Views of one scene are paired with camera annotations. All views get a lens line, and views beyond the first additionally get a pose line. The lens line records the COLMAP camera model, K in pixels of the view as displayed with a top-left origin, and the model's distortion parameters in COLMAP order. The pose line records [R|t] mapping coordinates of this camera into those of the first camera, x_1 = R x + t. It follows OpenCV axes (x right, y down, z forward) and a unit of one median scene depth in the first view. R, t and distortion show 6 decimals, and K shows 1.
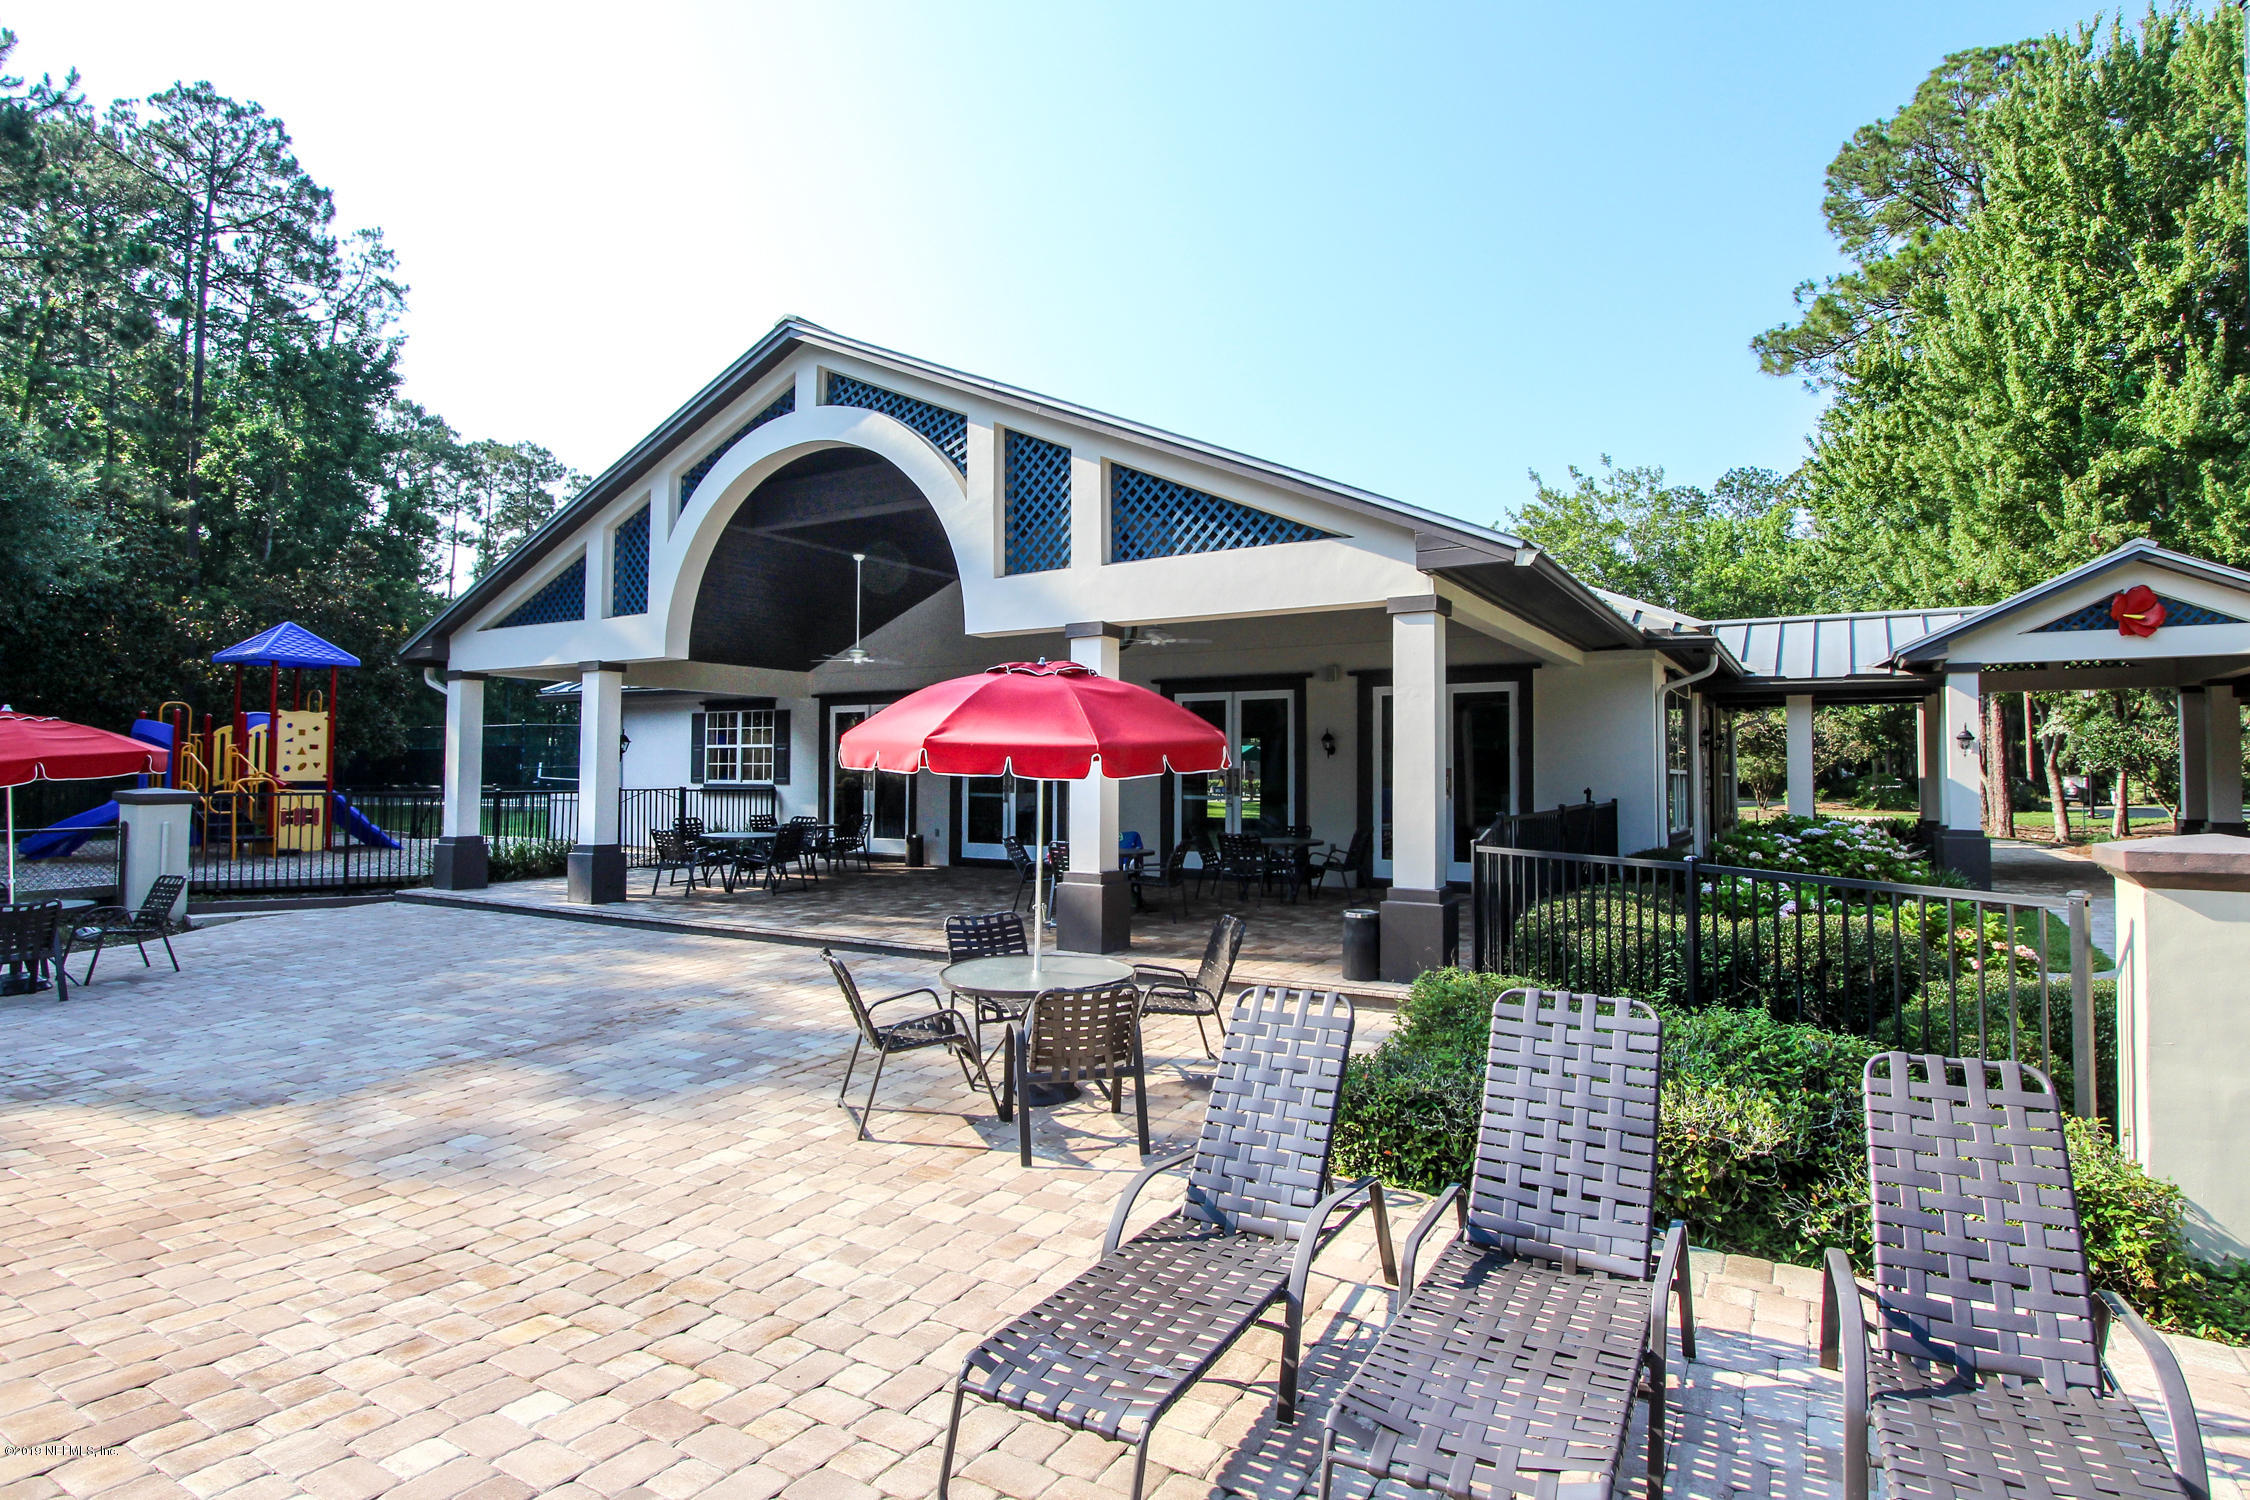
lens RADIAL K [[1152.5, 0, 1119.0], [0, 1152.5, 725.6], [0, 0, 1]] dist [-0.001158, -0.000165]
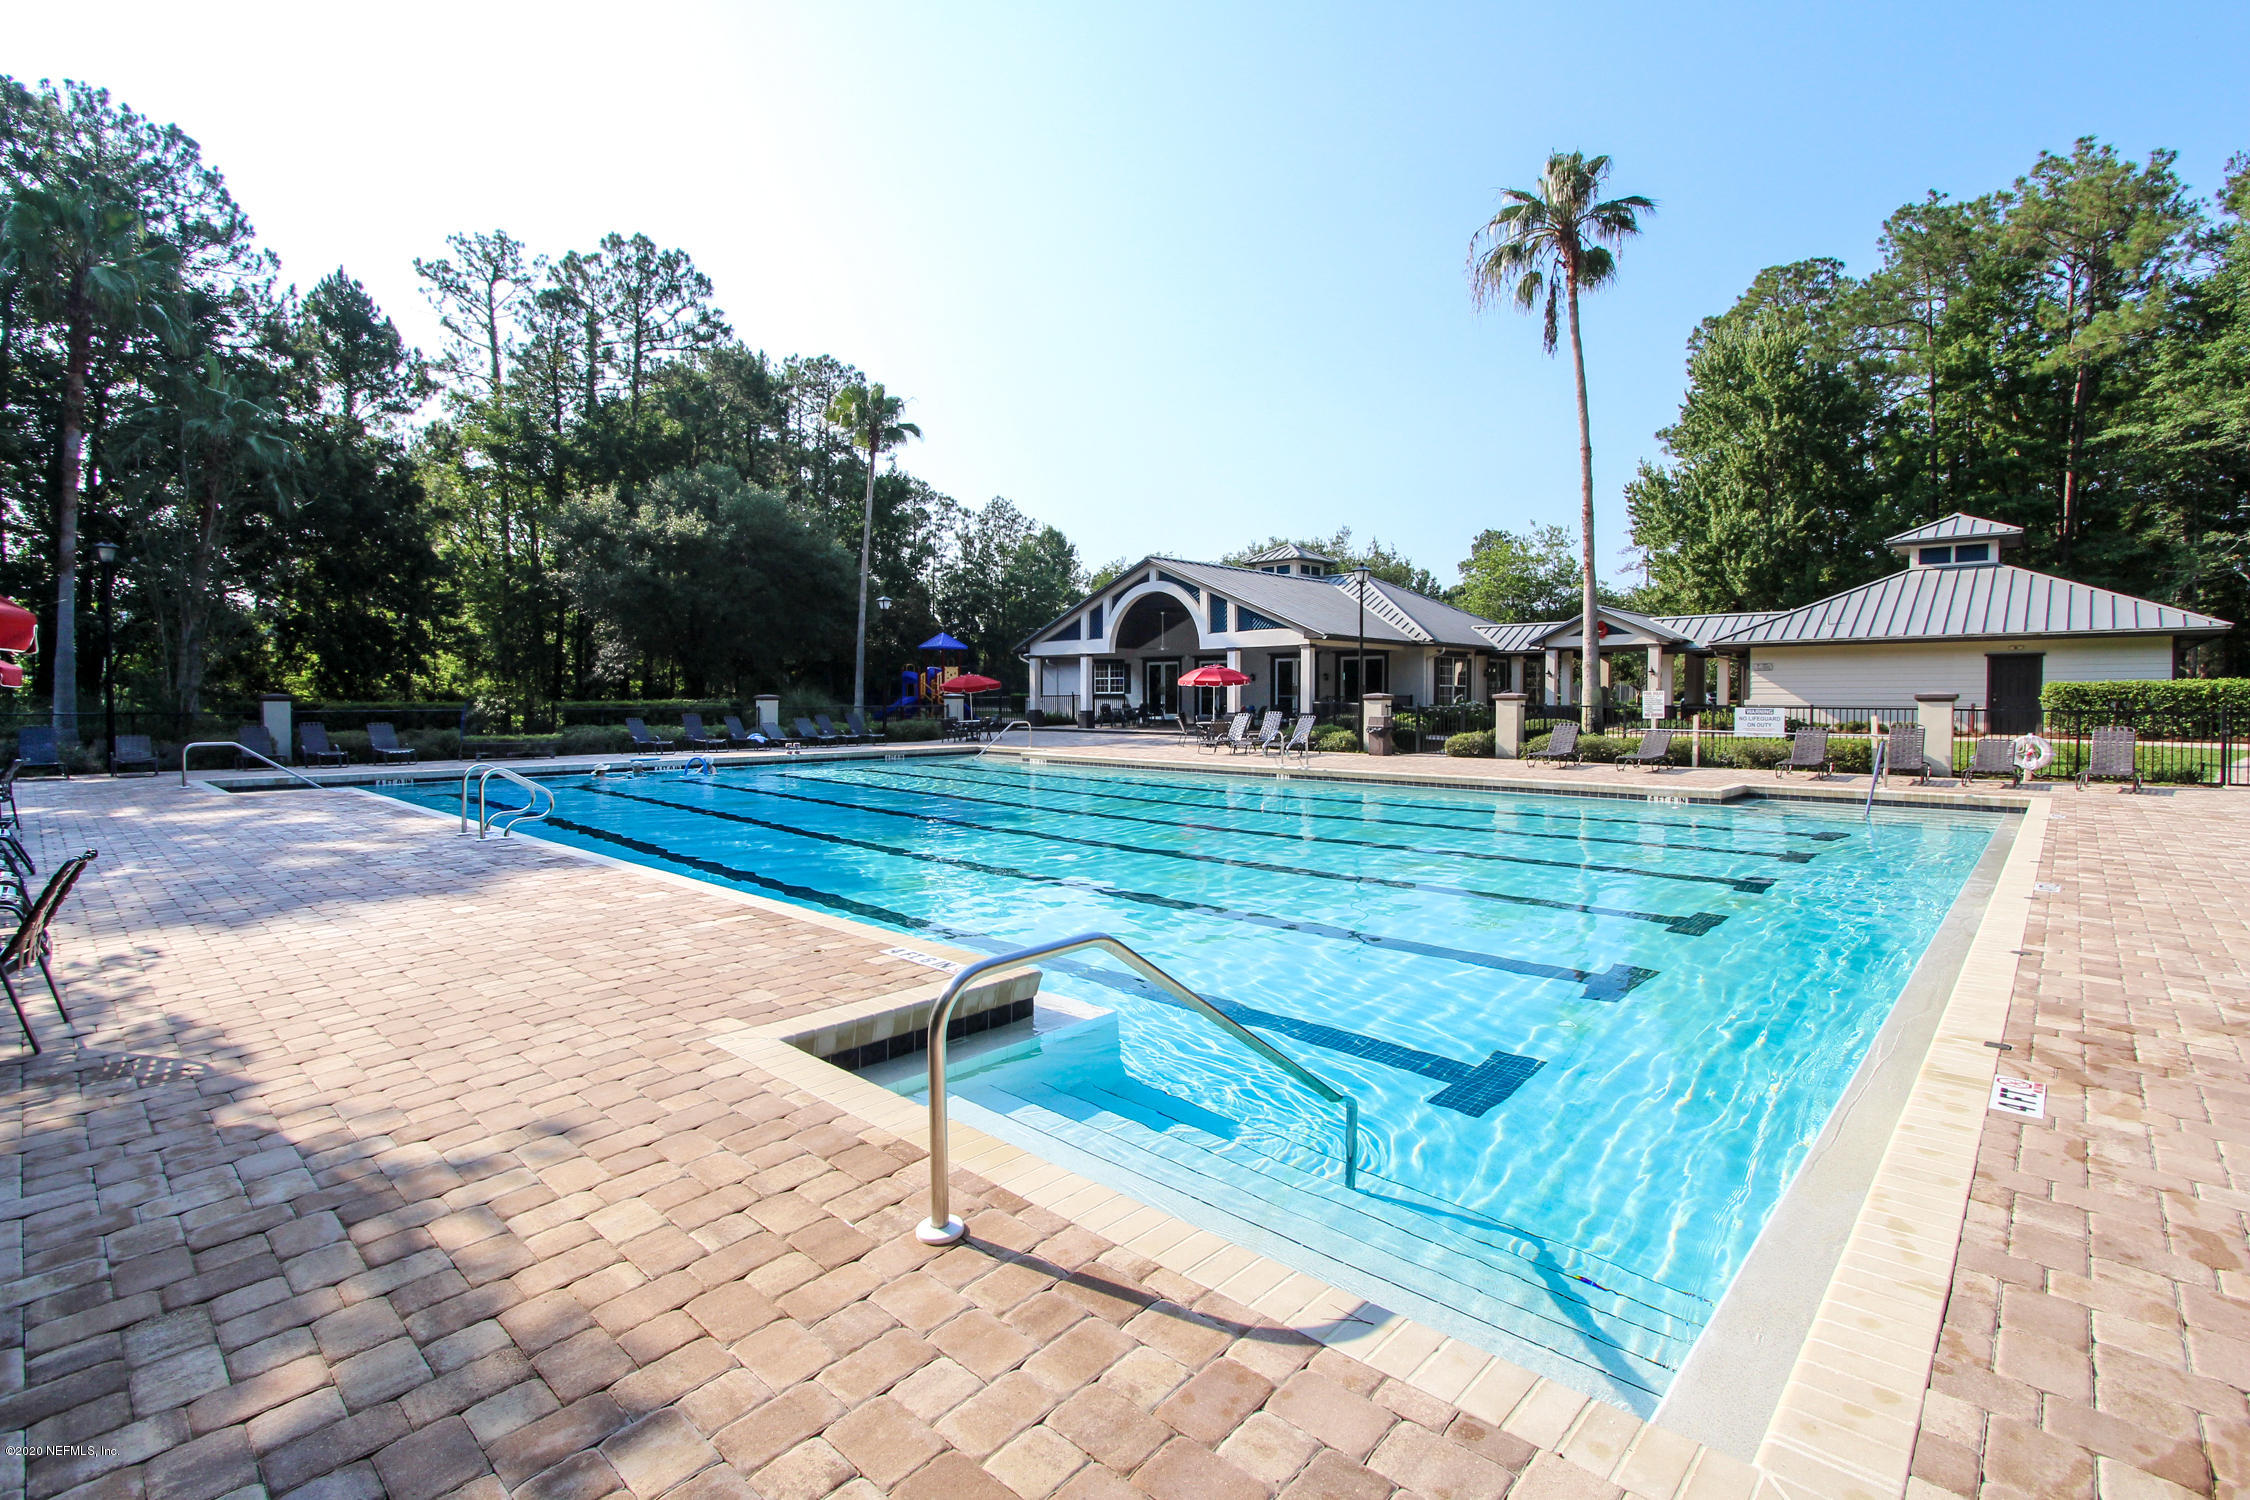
lens RADIAL K [[1078.1, 0, 1131.5], [0, 1078.1, 711.7], [0, 0, 1]] dist [-0.003956, -0.000229]
pose [[0.981043, -0.002052, -0.193779, 0.279381], [0.012918, 0.998412, 0.054826, -0.062849], [0.193359, -0.056290, 0.979512, -2.122806]]
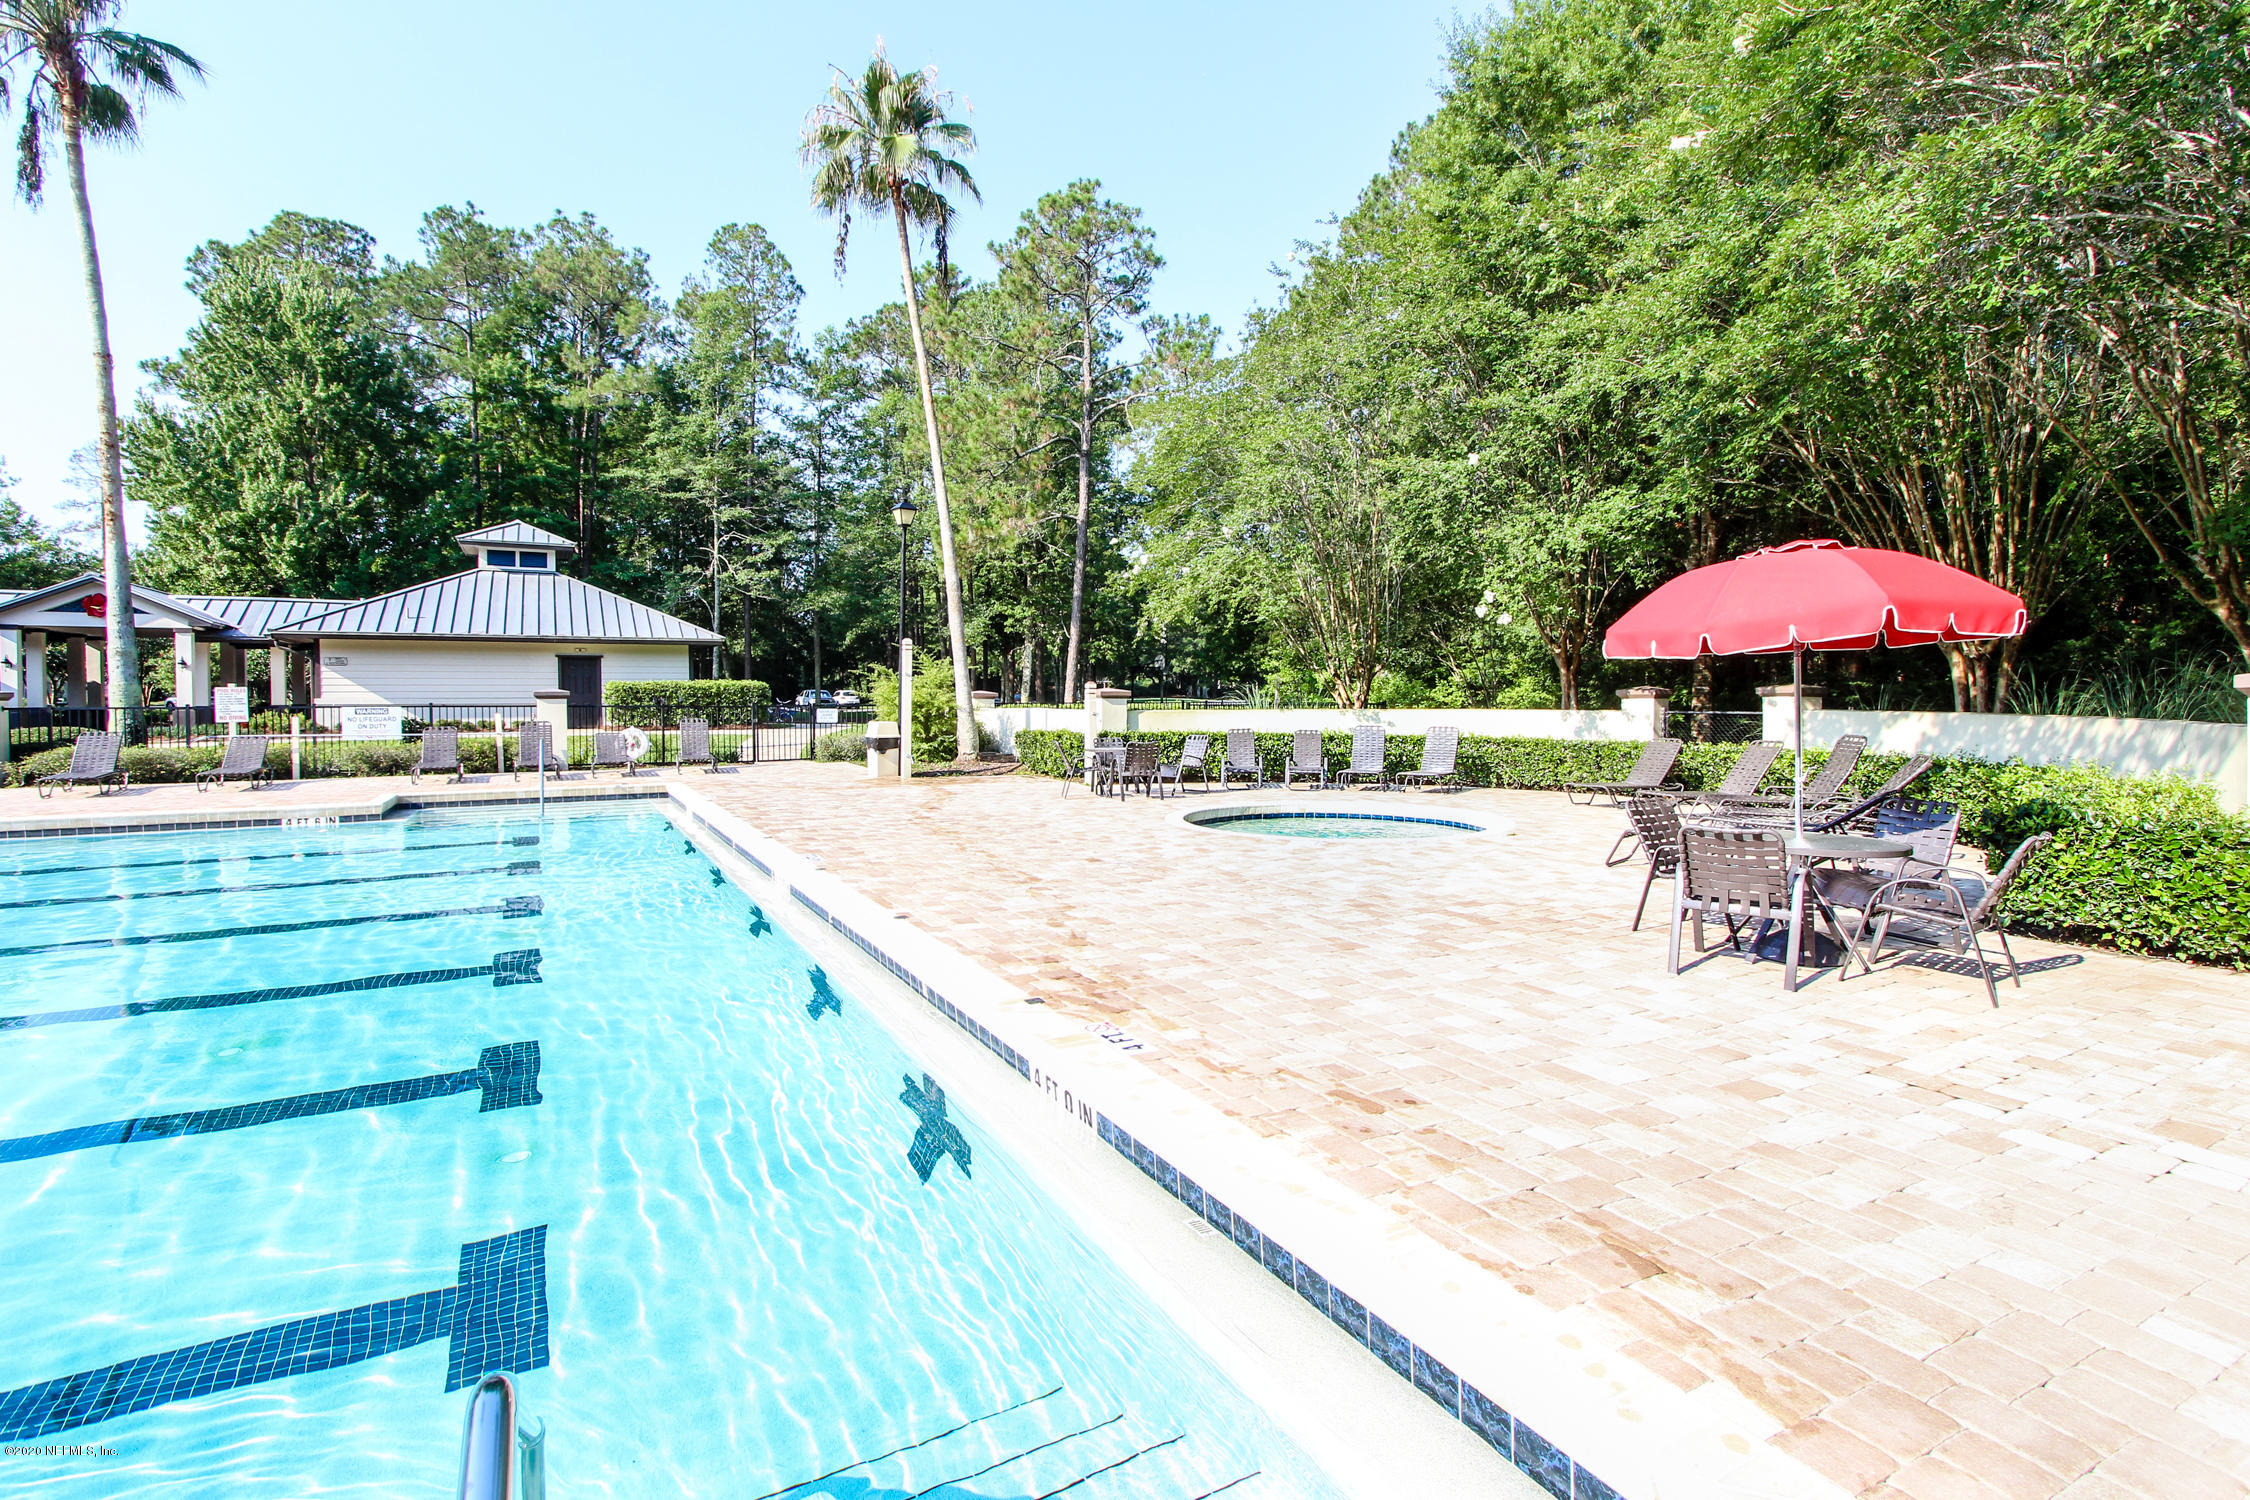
lens RADIAL K [[1078.1, 0, 1131.5], [0, 1078.1, 711.7], [0, 0, 1]] dist [-0.003956, -0.000229]
pose [[0.502663, -0.020794, 0.864232, 0.120065], [-0.031160, 0.998625, 0.042151, -0.049819], [-0.863921, -0.048117, 0.501324, -1.877358]]
